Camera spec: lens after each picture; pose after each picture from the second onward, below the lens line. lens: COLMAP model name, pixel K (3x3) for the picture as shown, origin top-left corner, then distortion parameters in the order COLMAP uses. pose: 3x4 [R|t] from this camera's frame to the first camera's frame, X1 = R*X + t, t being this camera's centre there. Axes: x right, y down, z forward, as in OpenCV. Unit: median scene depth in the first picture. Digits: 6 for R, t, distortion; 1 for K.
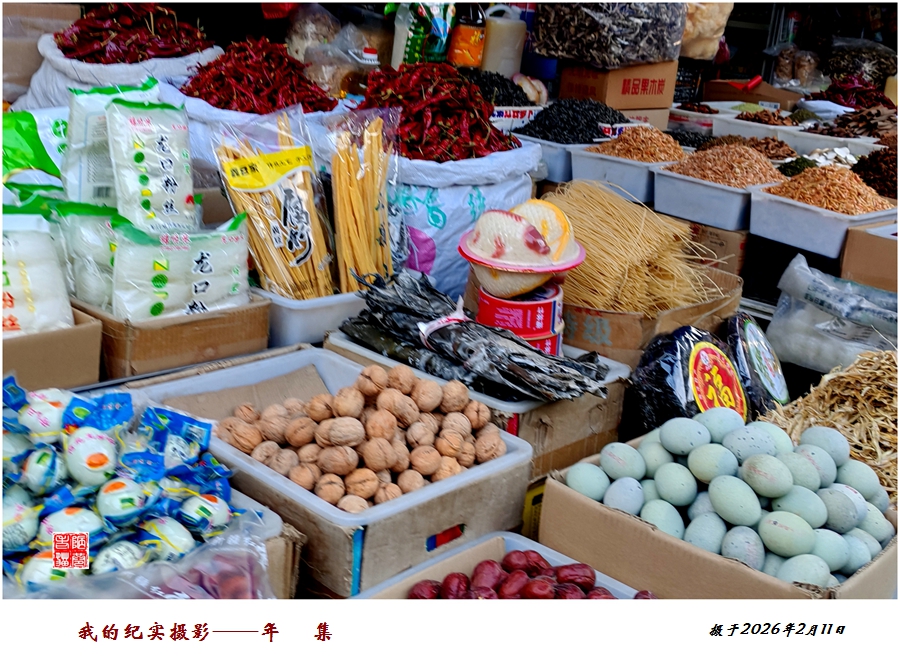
lens RADIAL K [[1233.7, 0, 450.0], [0, 1233.7, 329.5], [0, 0, 1]] dist [0.123532, -0.569064]
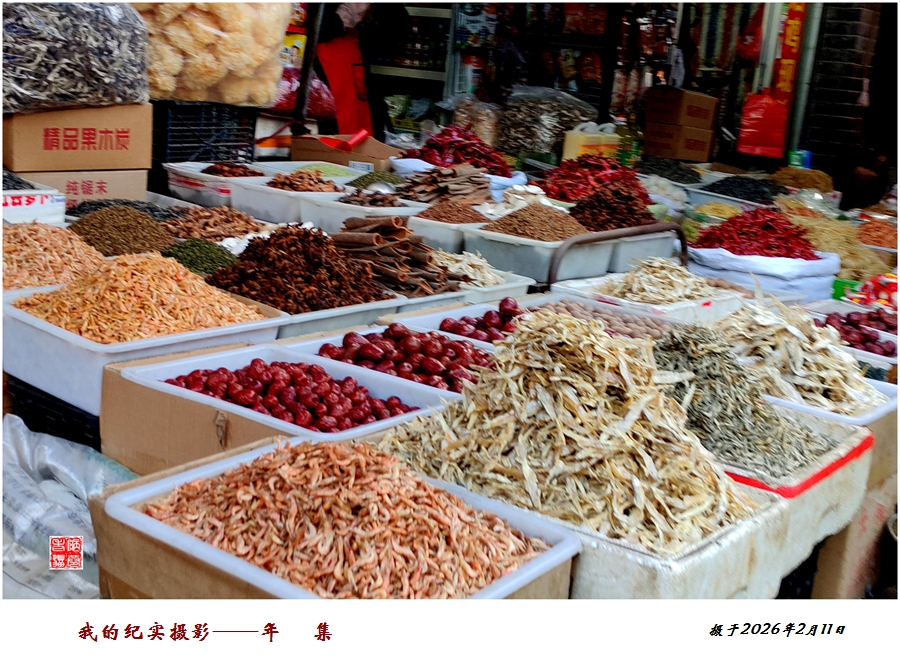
lens RADIAL K [[1233.7, 0, 450.0], [0, 1233.7, 329.5], [0, 0, 1]] dist [0.123532, -0.569064]
pose [[0.995113, -0.024755, 0.095587, 0.262014], [0.029890, 0.998165, -0.052664, -0.038923], [-0.094108, 0.055264, 0.994027, 0.251583]]
